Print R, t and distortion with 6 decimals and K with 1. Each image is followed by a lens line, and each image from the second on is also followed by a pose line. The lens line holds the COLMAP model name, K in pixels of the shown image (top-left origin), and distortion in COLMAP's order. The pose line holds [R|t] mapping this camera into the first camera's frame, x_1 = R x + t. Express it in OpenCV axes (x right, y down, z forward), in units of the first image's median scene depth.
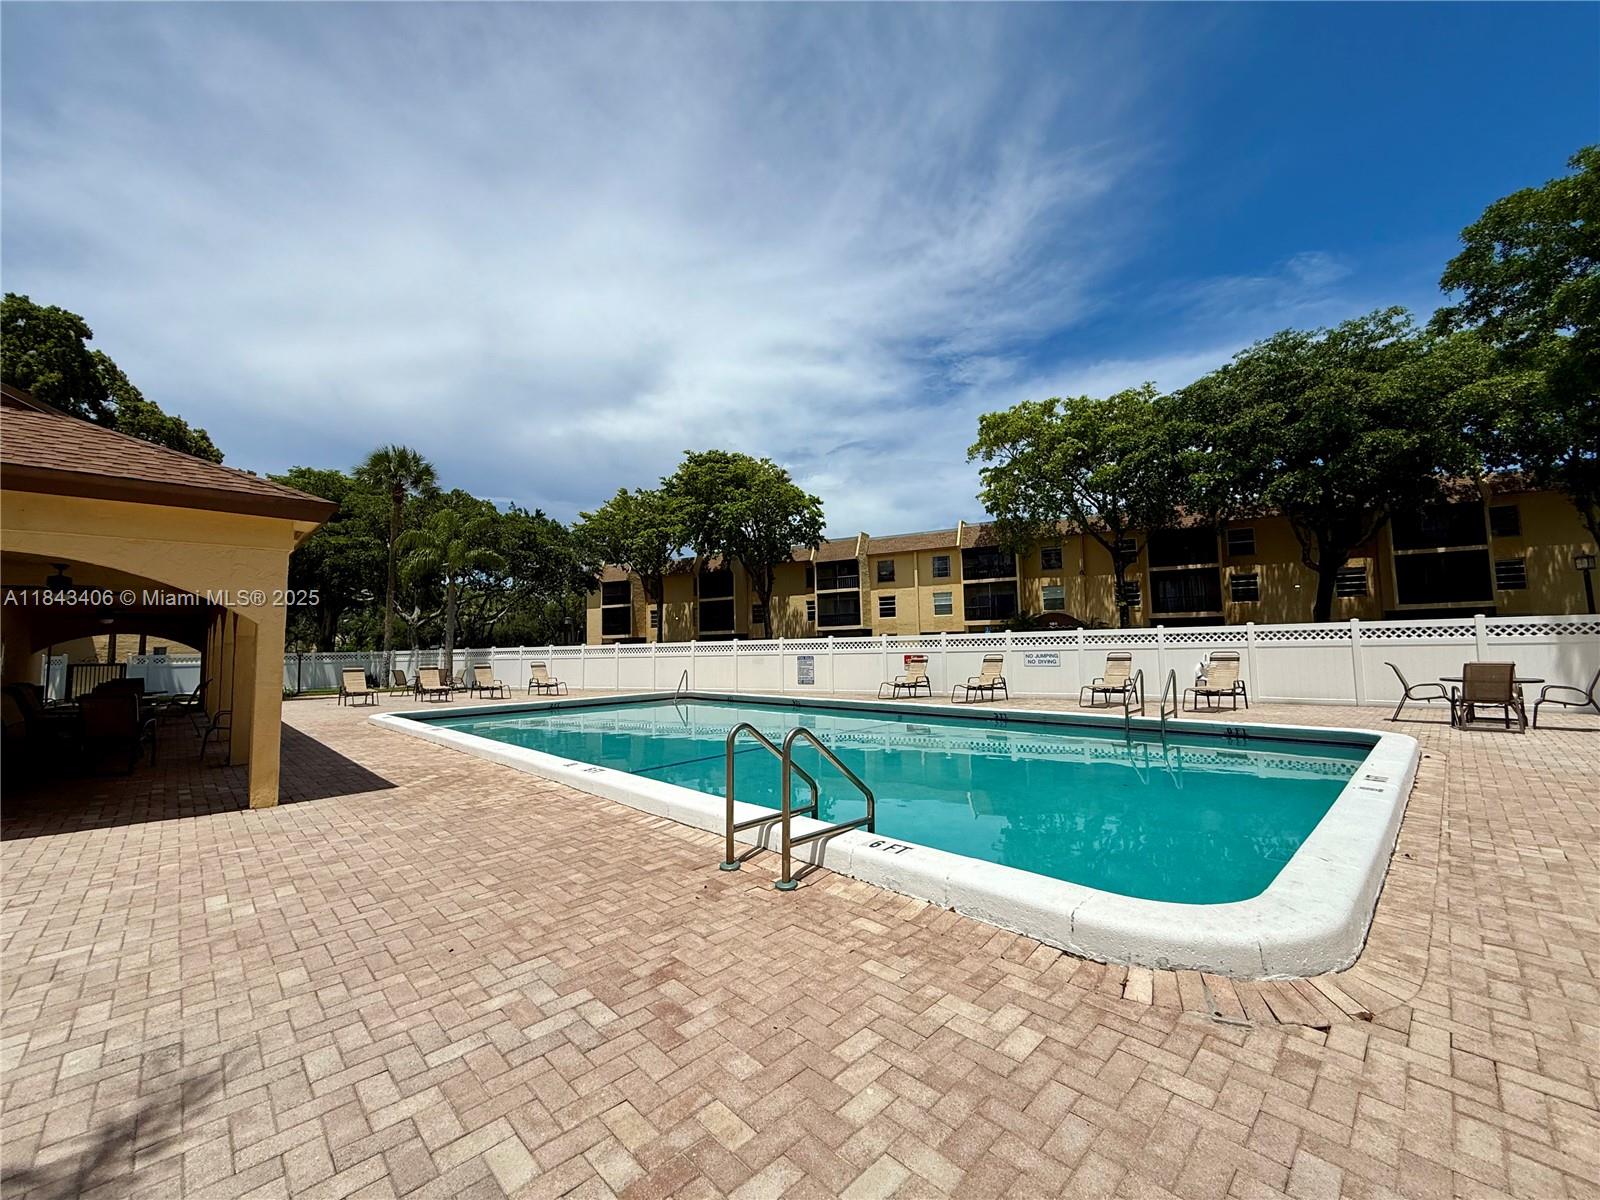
lens RADIAL K [[644.2, 0, 791.1], [0, 644.2, 599.3], [0, 0, 1]] dist [-0.000282, 0.000137]
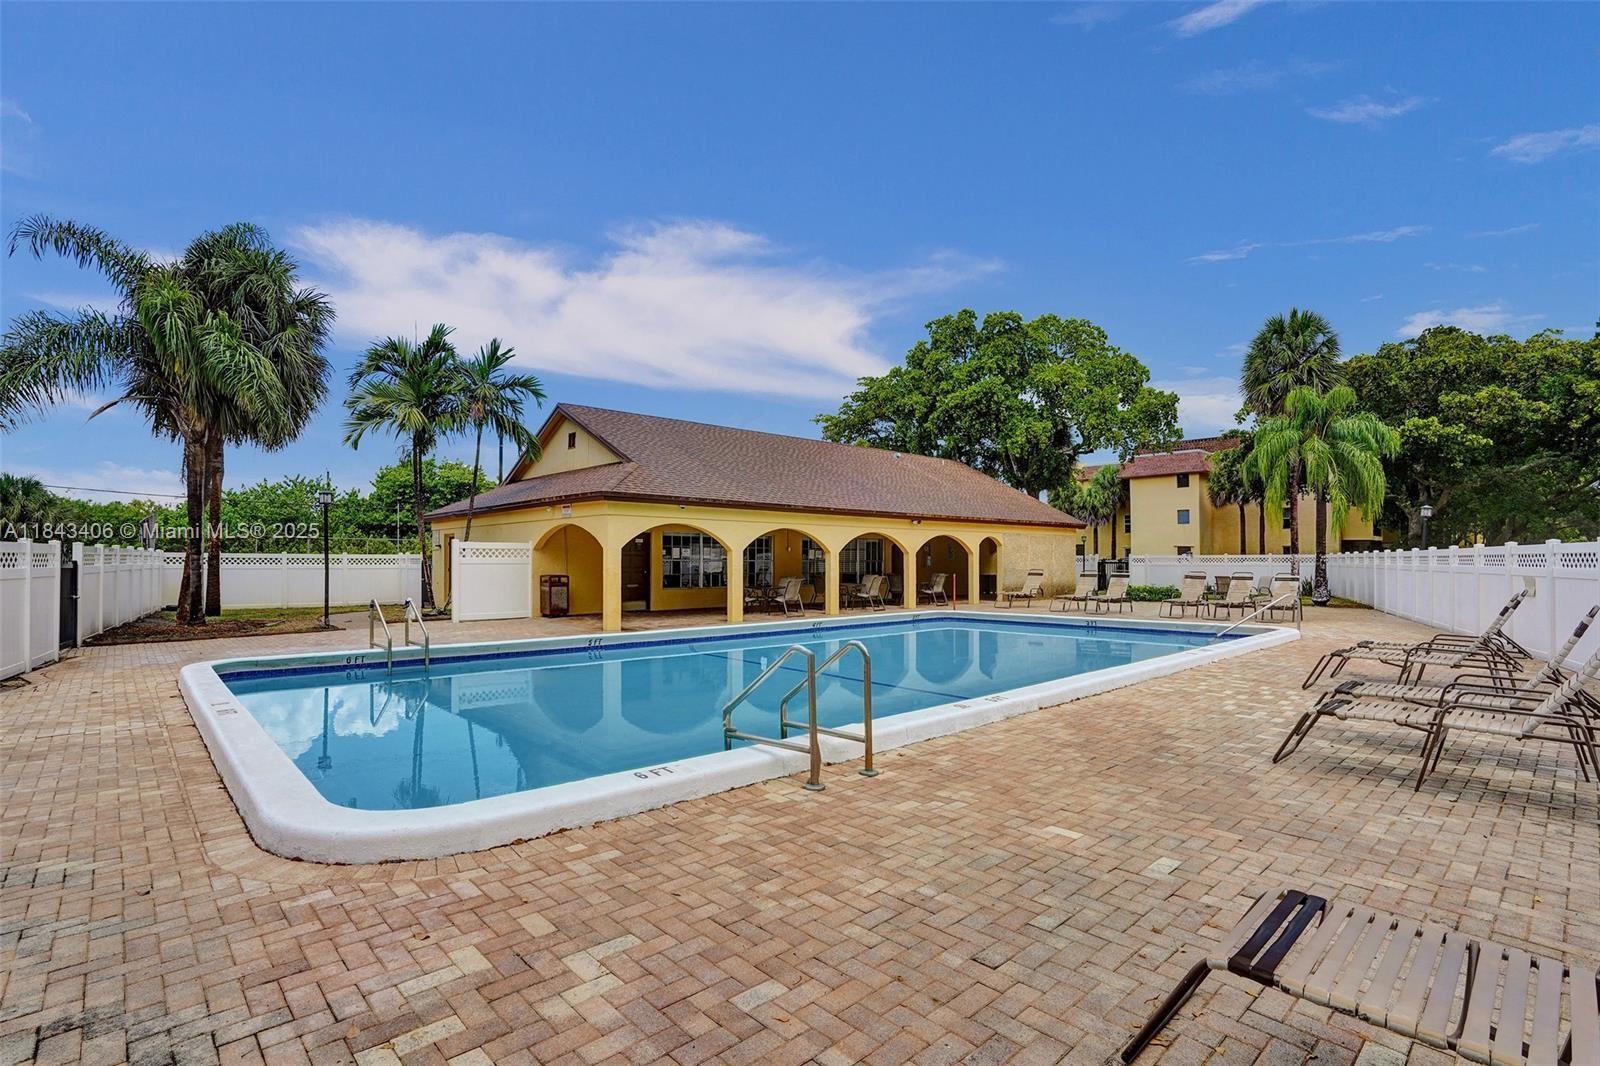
lens RADIAL K [[784.1, 0, 800.0], [0, 784.1, 533.0], [0, 0, 1]] dist [-0.072388, 0.031595]
pose [[-0.032162, -0.012092, -0.999410, 0.529020], [0.078271, 0.996825, -0.014580, 0.022337], [0.996413, -0.078694, -0.031114, 0.499143]]
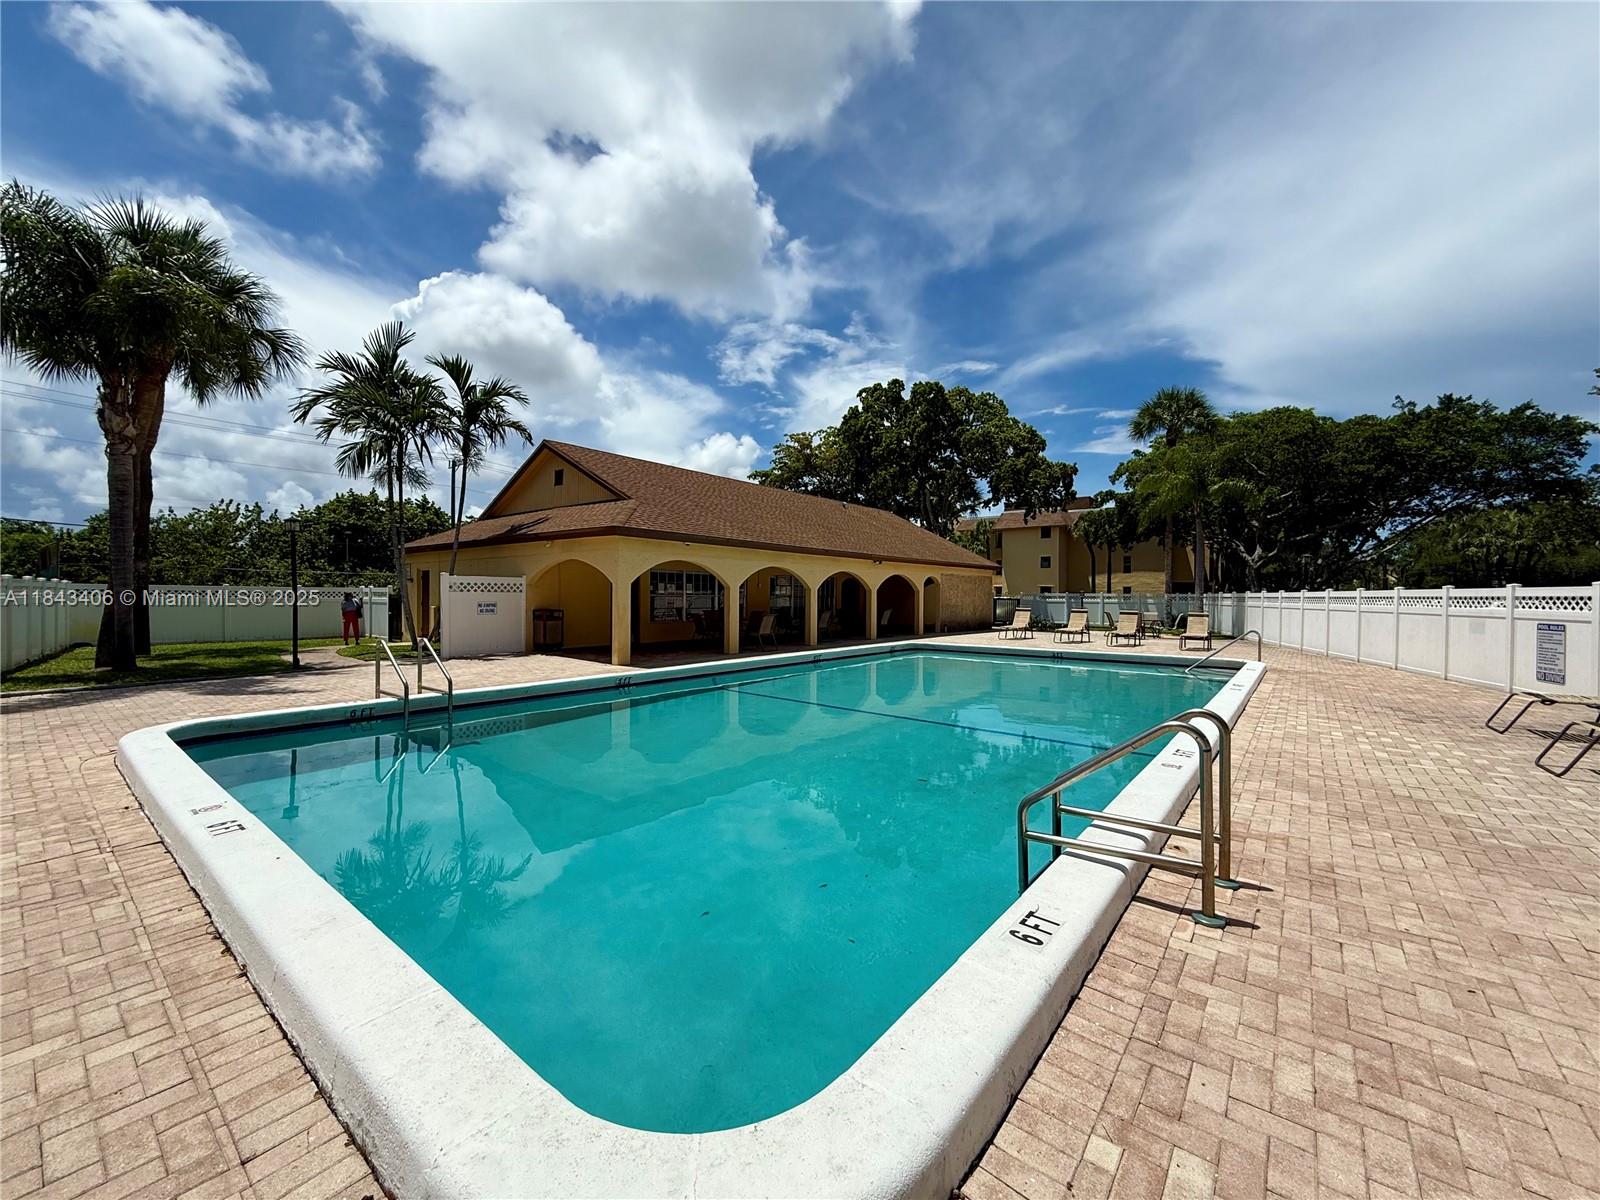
lens RADIAL K [[632.9, 0, 793.4], [0, 632.9, 600.0], [0, 0, 1]] dist [0.000629, 0.000564]
pose [[0.125230, 0.030696, -0.991653, 0.414832], [0.066483, 0.997015, 0.039257, 0.014899], [0.989898, -0.070844, 0.122815, 0.387394]]
